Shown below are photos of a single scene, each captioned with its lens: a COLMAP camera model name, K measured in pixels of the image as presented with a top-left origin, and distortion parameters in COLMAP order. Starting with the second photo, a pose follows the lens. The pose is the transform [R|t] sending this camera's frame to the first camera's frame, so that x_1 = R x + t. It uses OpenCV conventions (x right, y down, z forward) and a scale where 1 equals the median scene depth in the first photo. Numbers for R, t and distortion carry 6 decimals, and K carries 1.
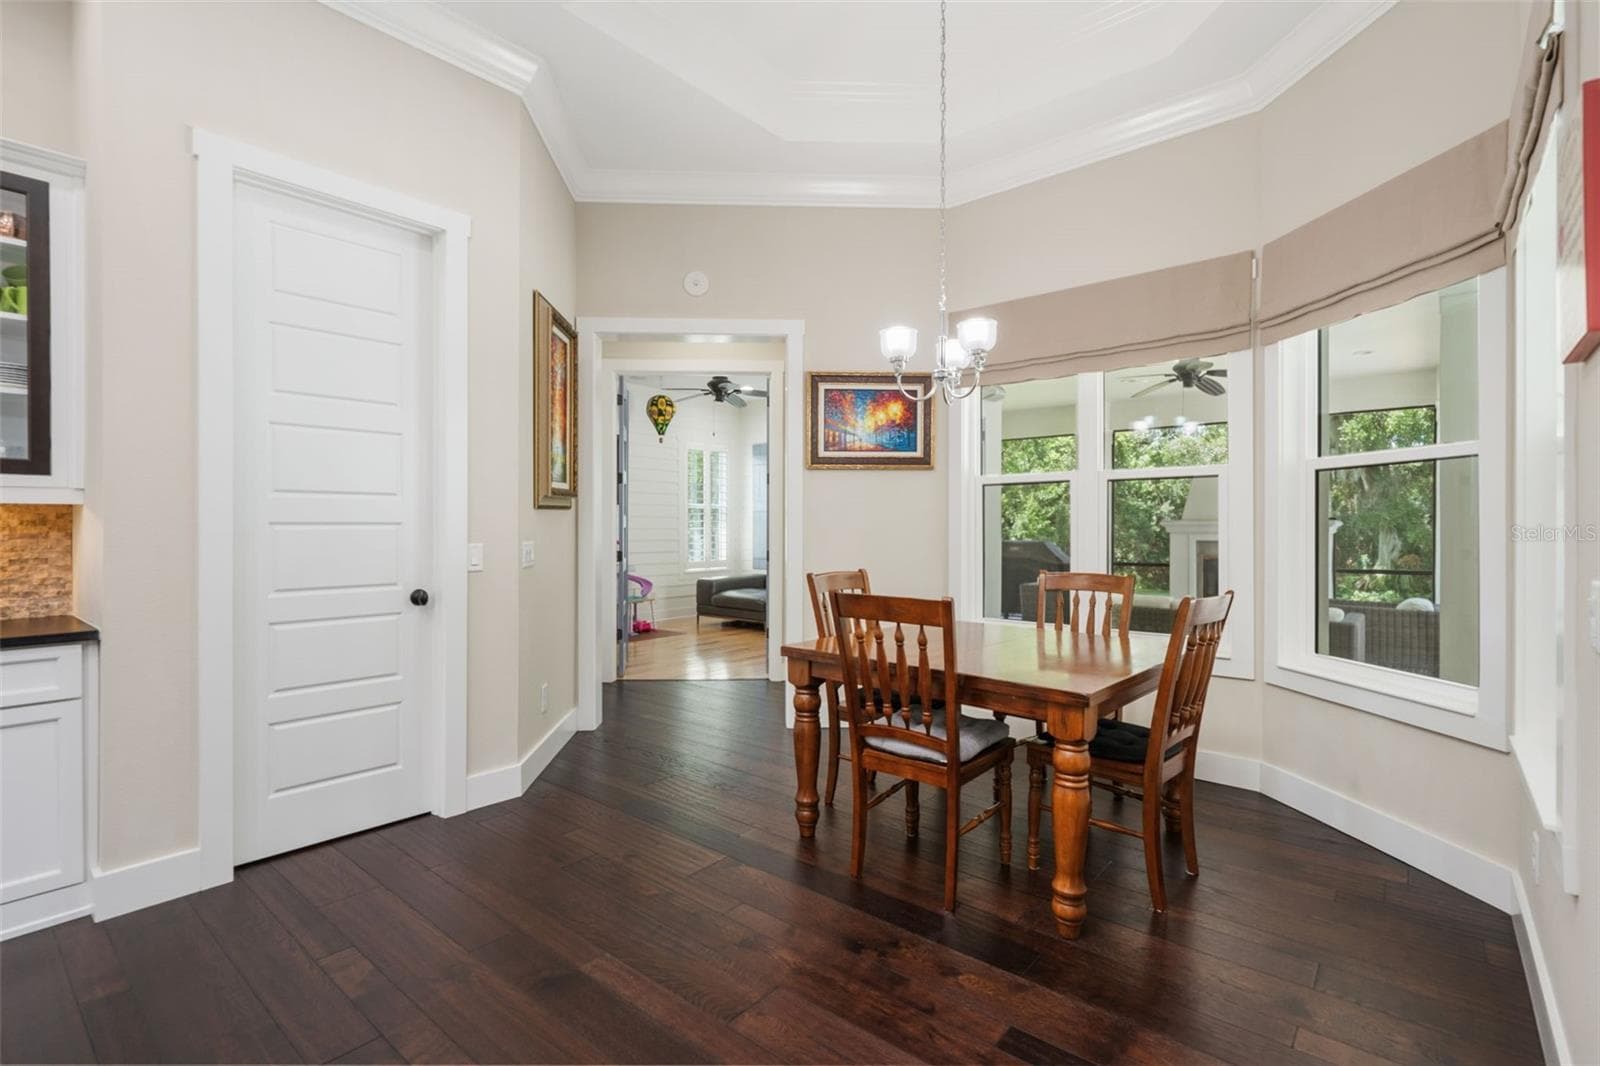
lens RADIAL K [[738.4, 0, 791.9], [0, 738.4, 528.2], [0, 0, 1]] dist [0.000468, -0.000165]
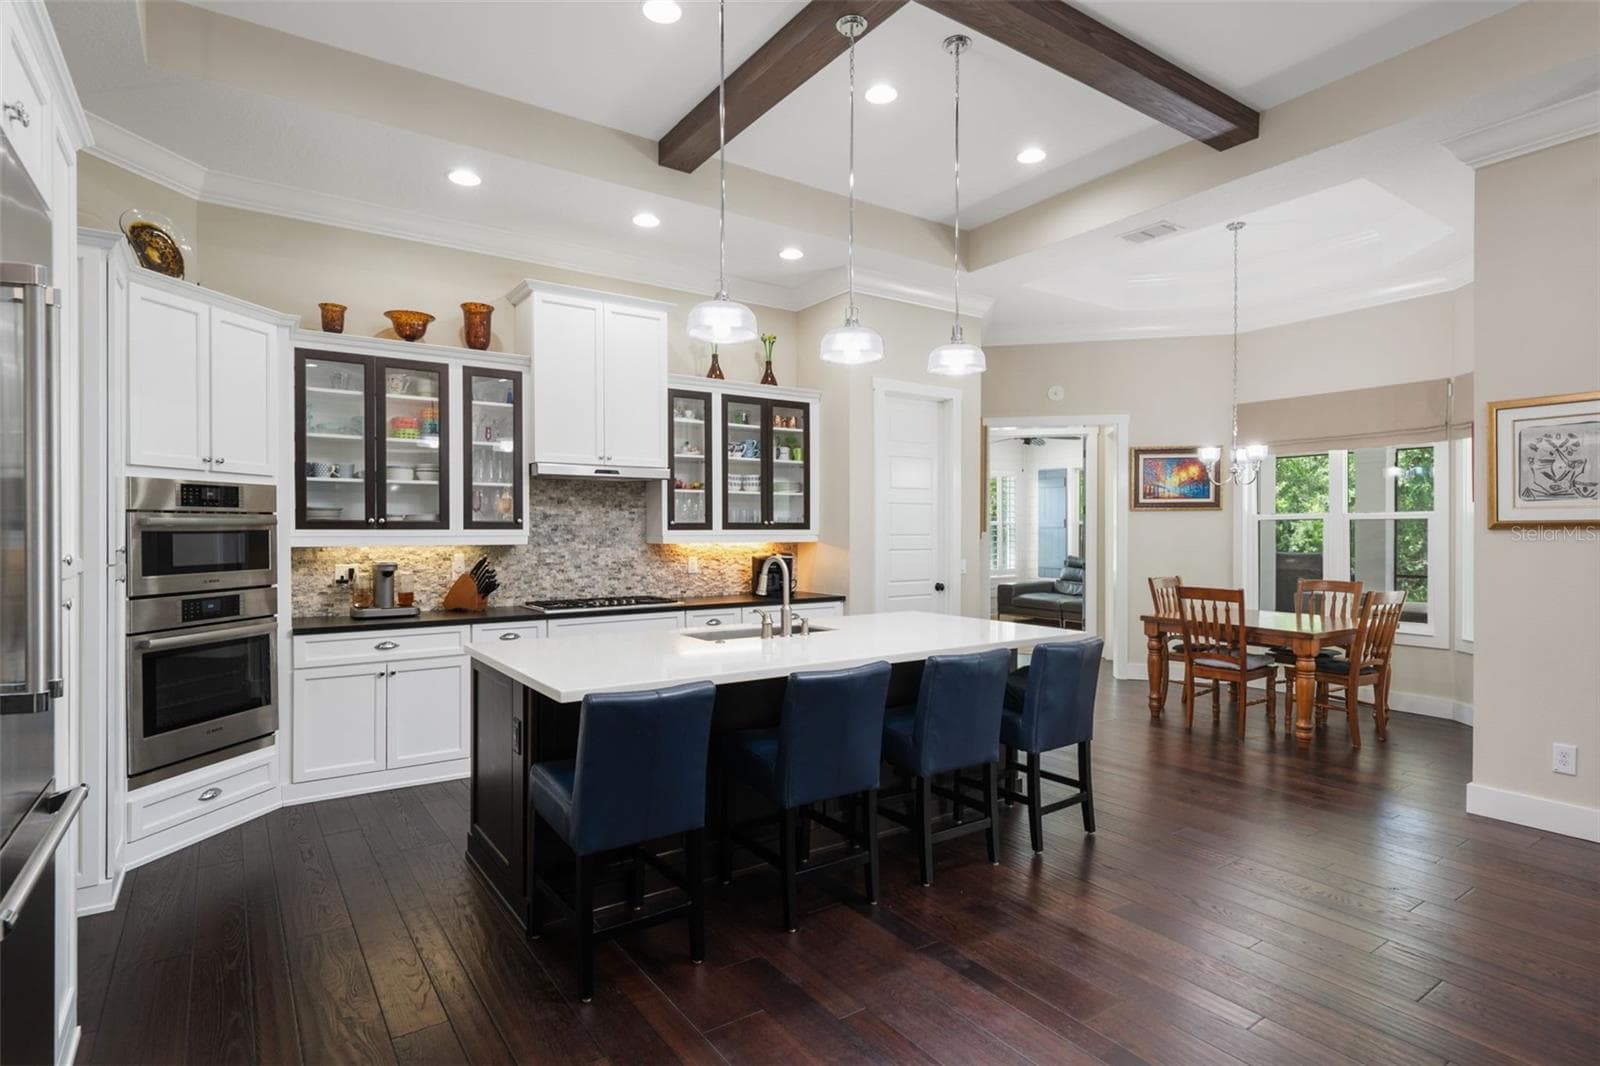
lens RADIAL K [[817.1, 0, 792.7], [0, 817.1, 532.4], [0, 0, 1]] dist [0.003038, -0.000671]
pose [[0.965474, 0.000794, -0.260498, -0.275220], [-0.000738, 1.000000, 0.000315, -0.044729], [0.260498, -0.000112, 0.965474, -1.049795]]
